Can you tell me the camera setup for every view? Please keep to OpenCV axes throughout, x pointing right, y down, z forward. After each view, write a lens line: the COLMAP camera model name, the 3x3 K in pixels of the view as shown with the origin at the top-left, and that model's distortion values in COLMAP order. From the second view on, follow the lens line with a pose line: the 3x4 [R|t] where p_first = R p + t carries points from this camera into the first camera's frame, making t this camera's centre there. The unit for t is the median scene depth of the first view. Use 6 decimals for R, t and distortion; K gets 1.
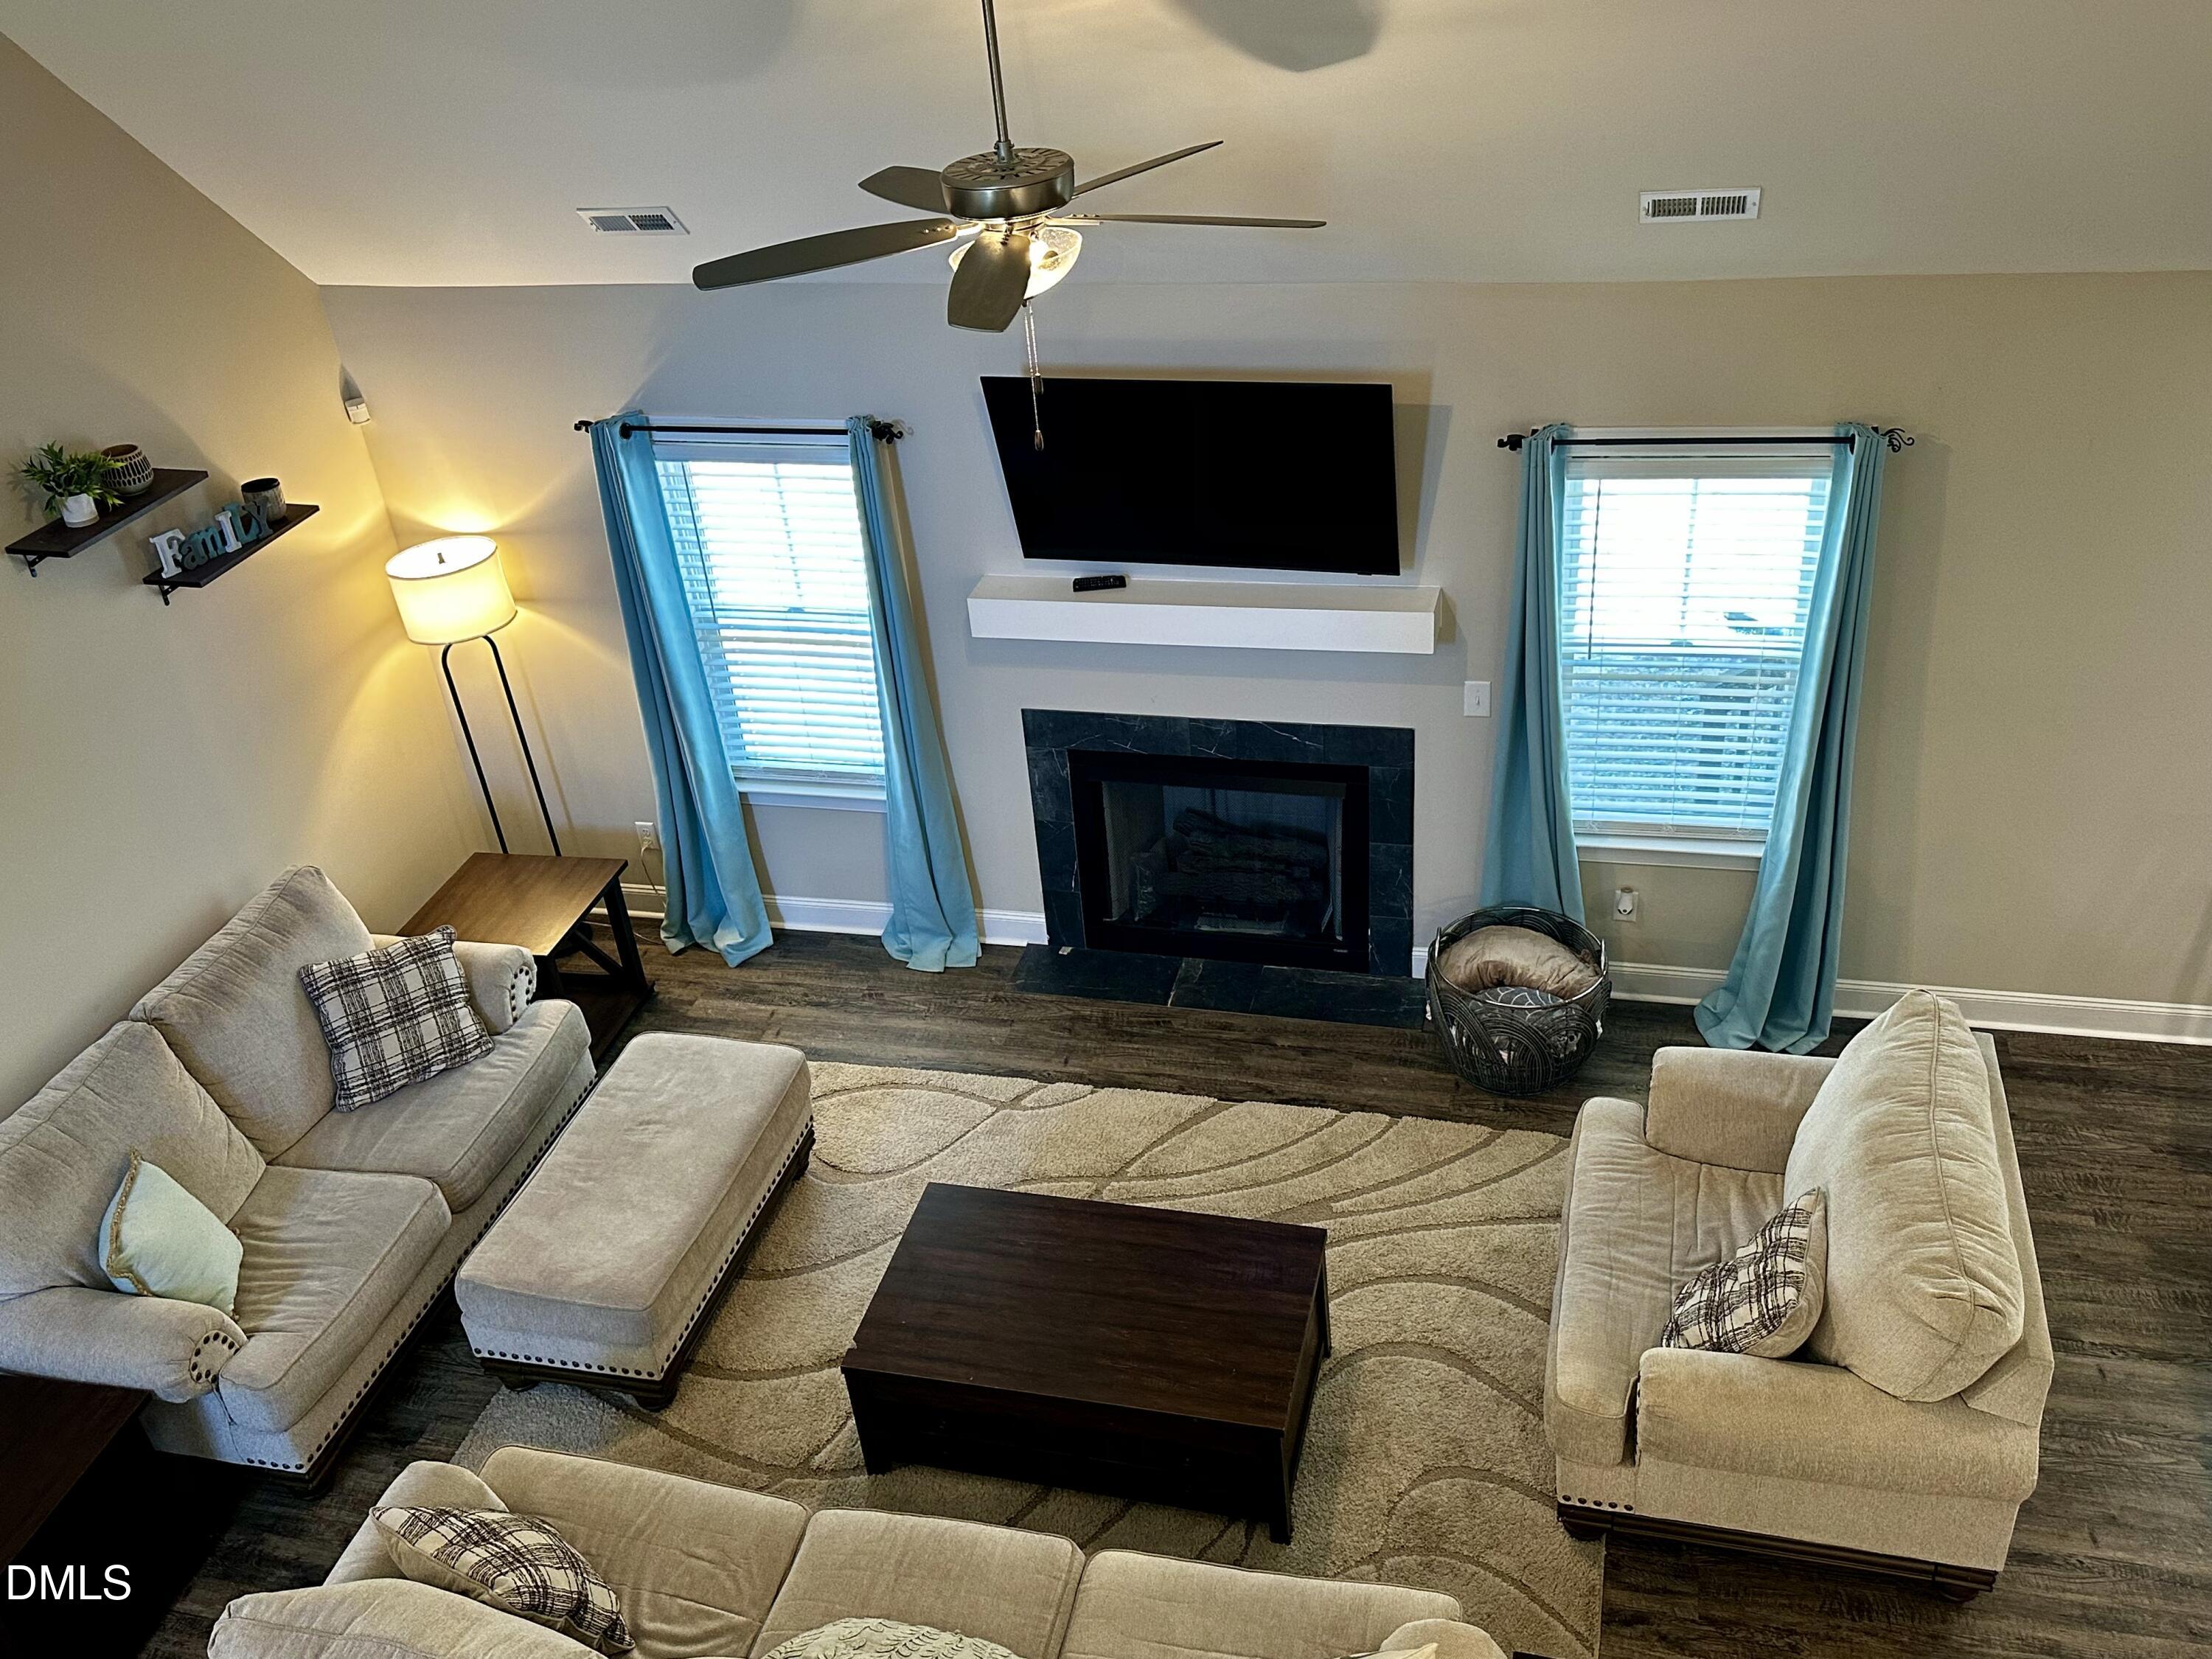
lens RADIAL K [[1900.9, 0, 1115.7], [0, 1900.9, 817.4], [0, 0, 1]] dist [0.115865, -0.170292]
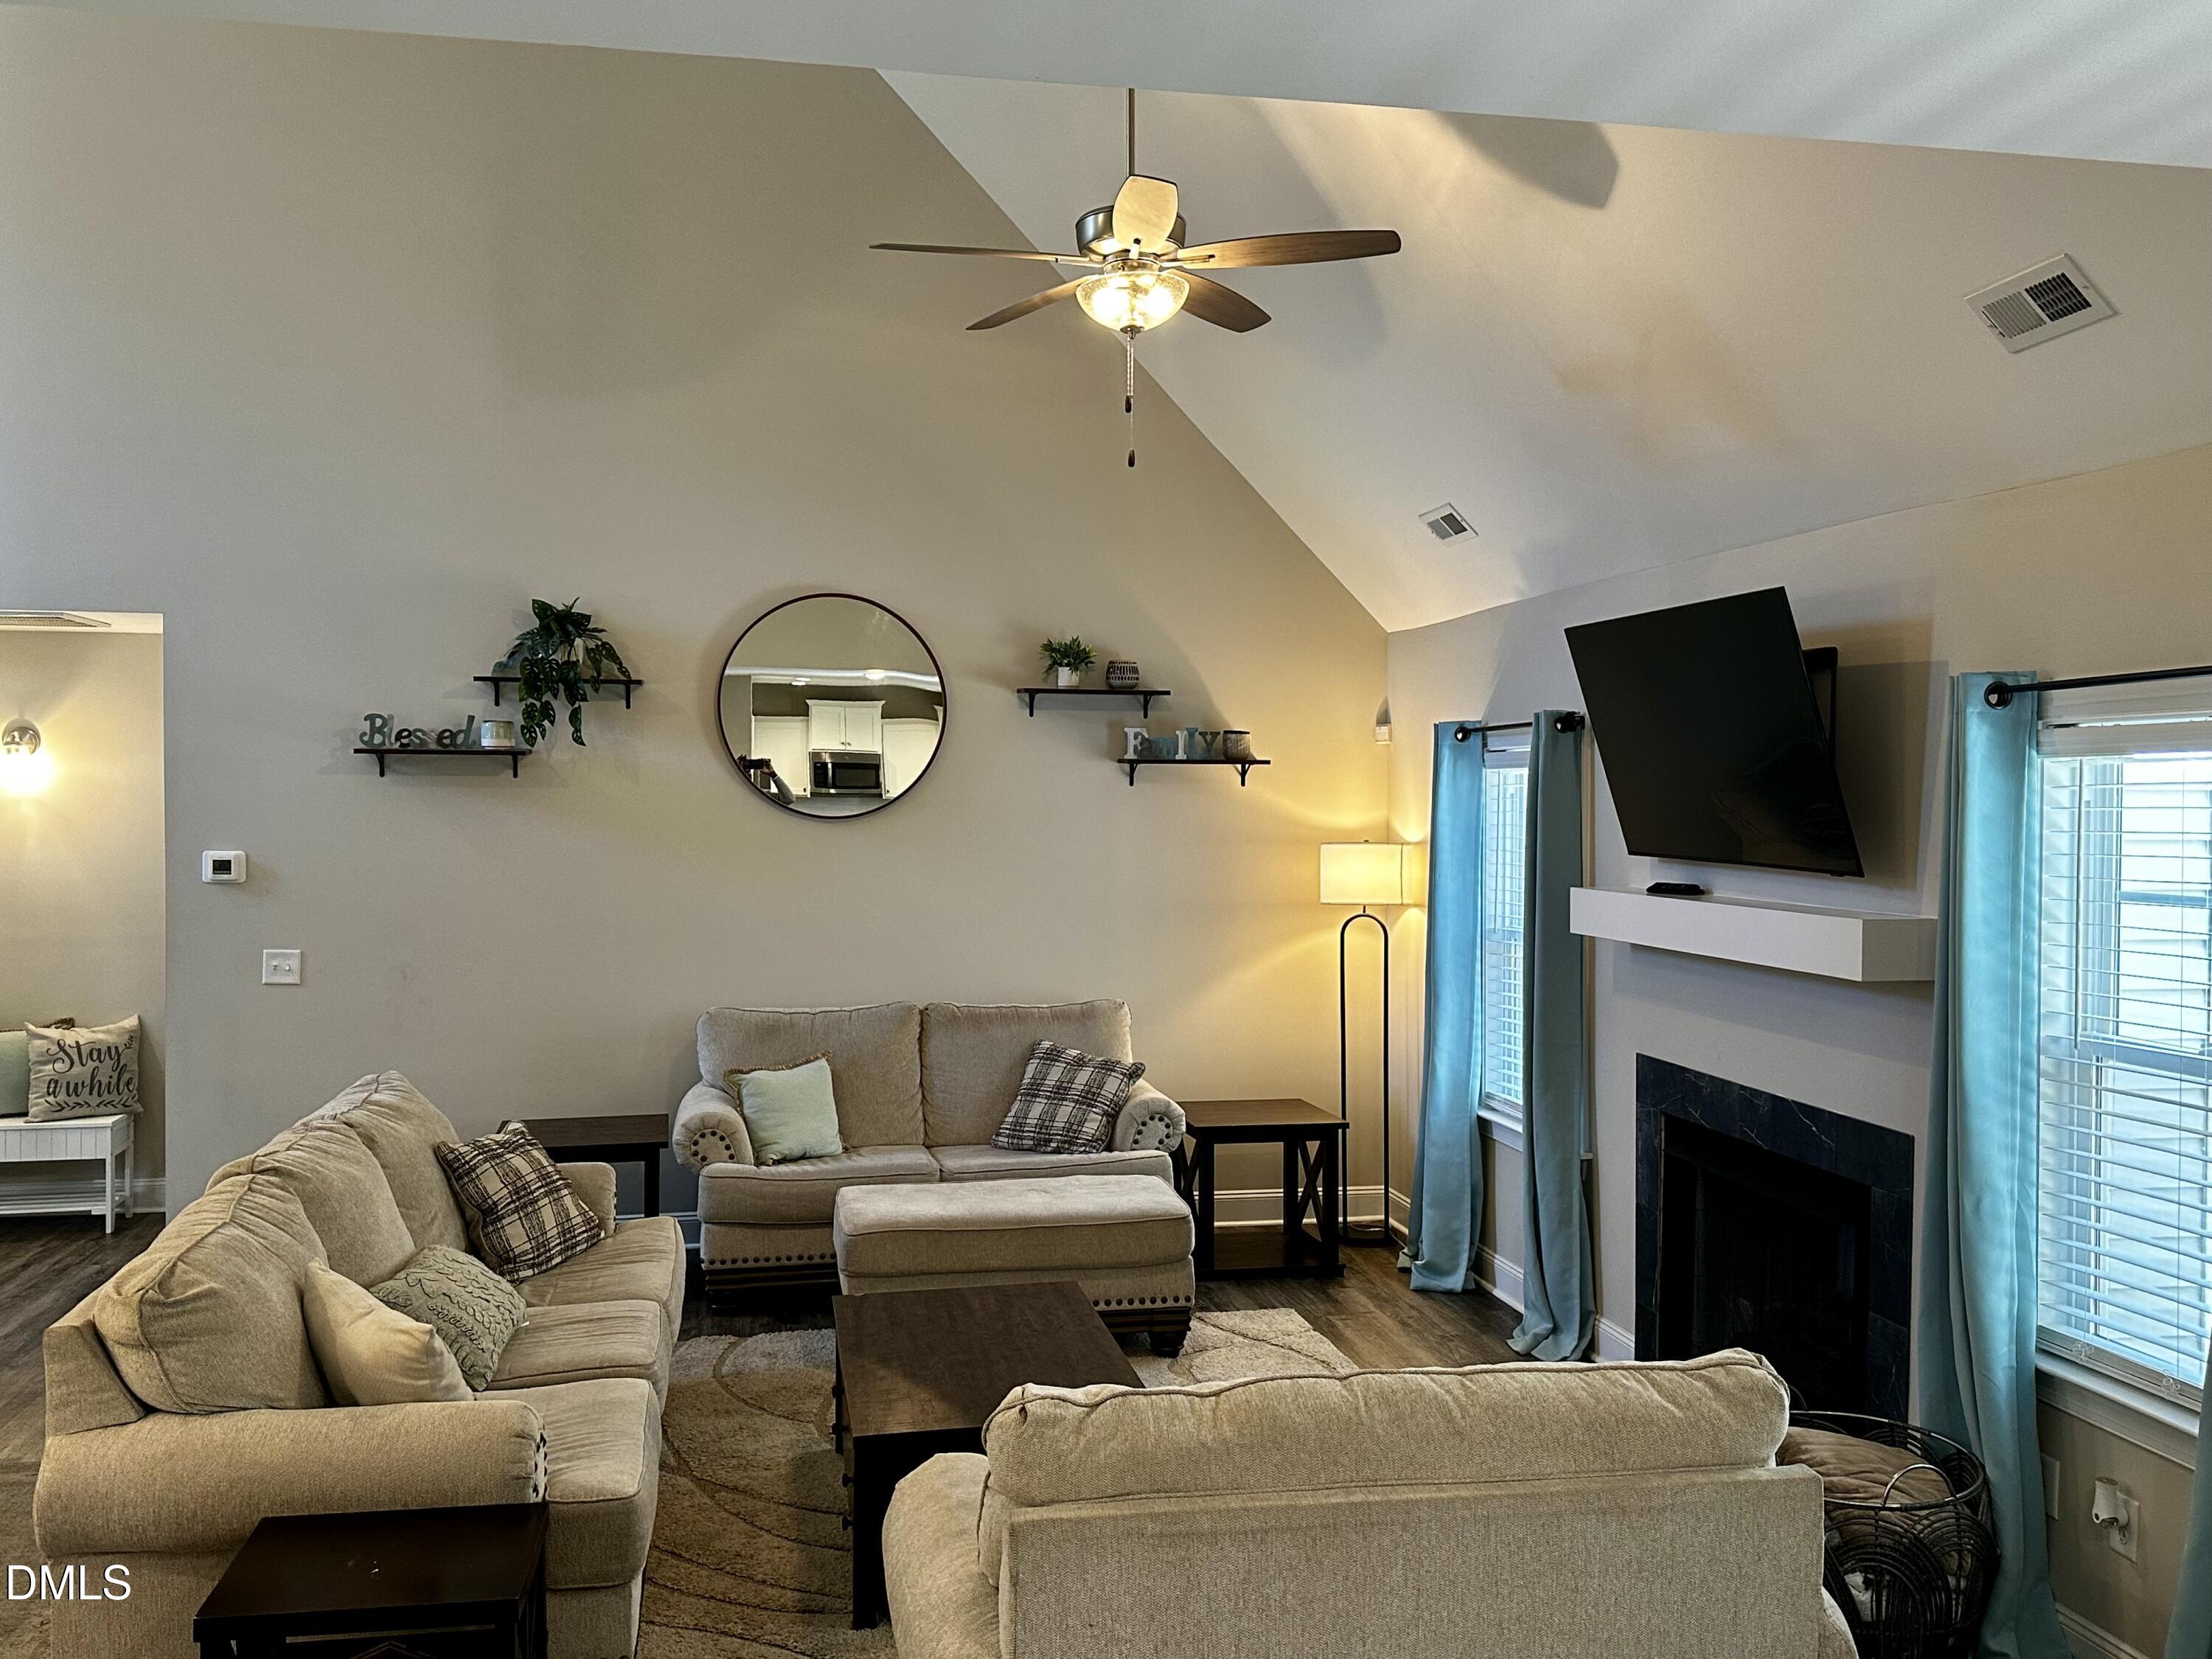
lens RADIAL K [[1900.9, 0, 1119.5], [0, 1900.9, 837.2], [0, 0, 1]] dist [0.115865, -0.170292]
pose [[0.420528, 0.097120, -0.902066, 0.729216], [-0.494824, 0.857915, -0.138312, 0.112826], [0.760464, 0.504528, 0.408835, 0.466809]]
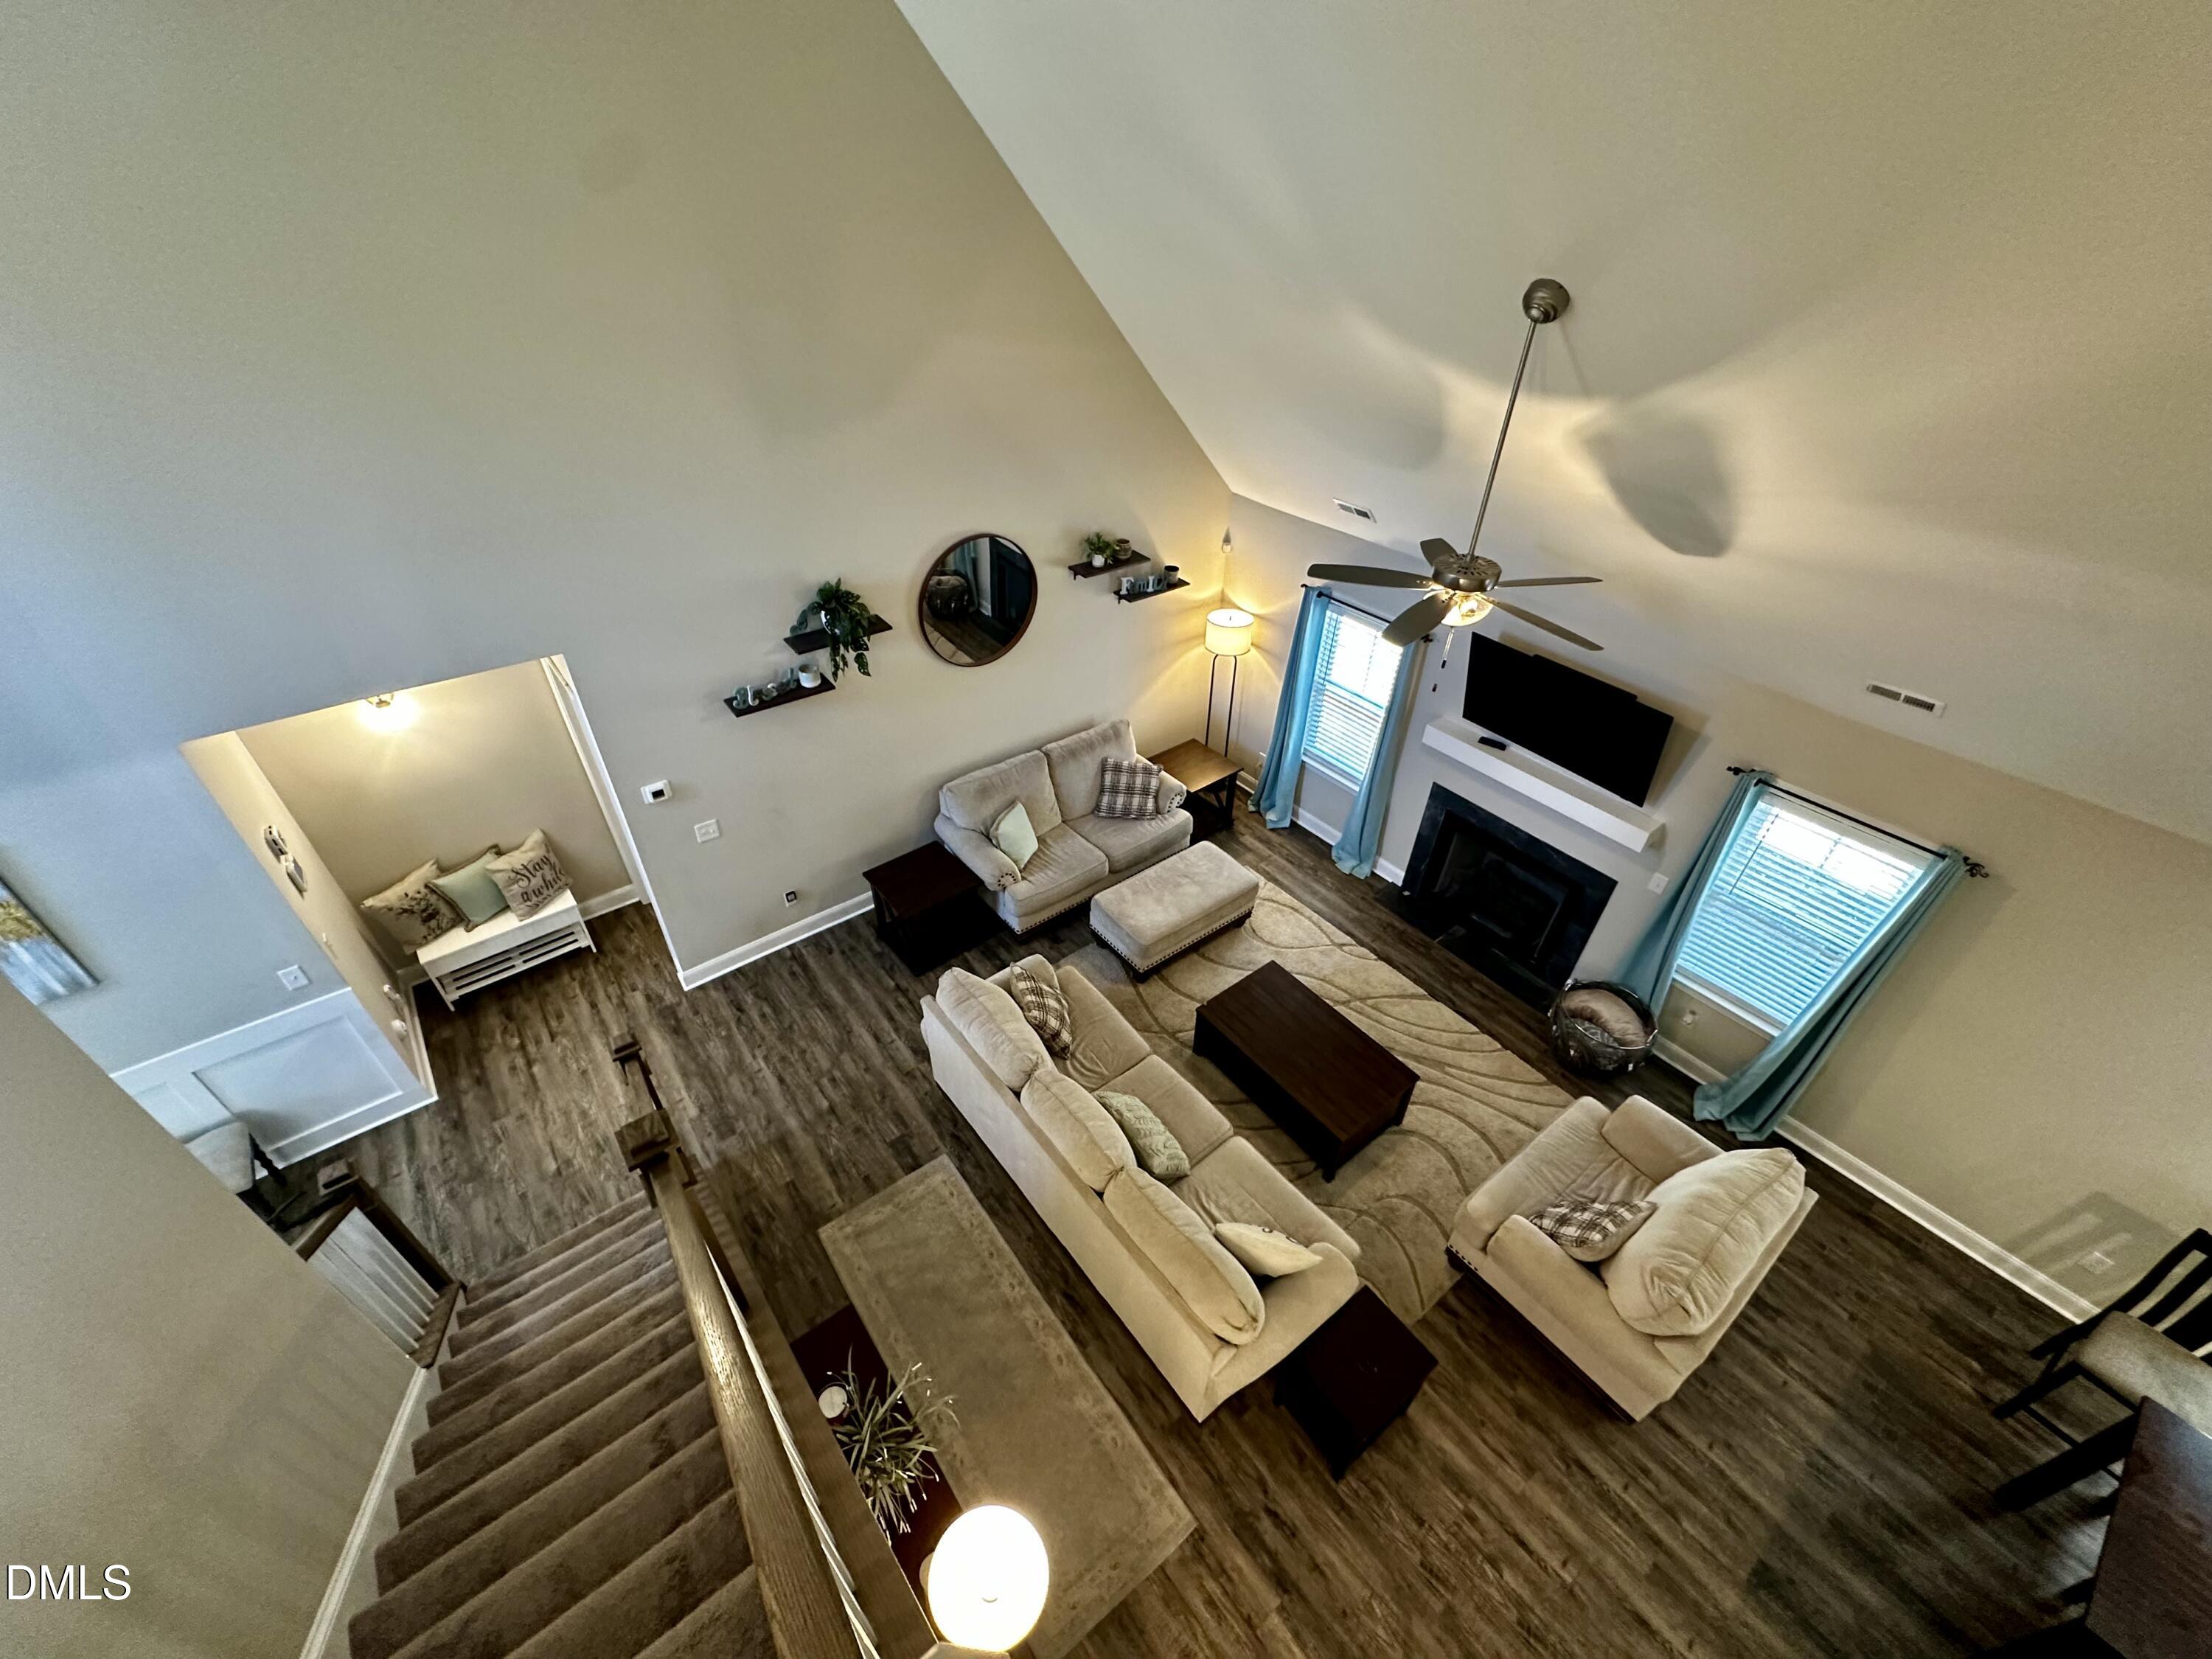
lens RADIAL K [[883.7, 0, 1109.3], [0, 883.7, 828.2], [0, 0, 1]] dist [0.002246, 0.000647]
pose [[0.788588, 0.448424, -0.420766, 0.113535], [-0.391678, 0.893790, 0.218467, -0.095808], [0.474043, -0.007476, 0.880470, -0.017060]]
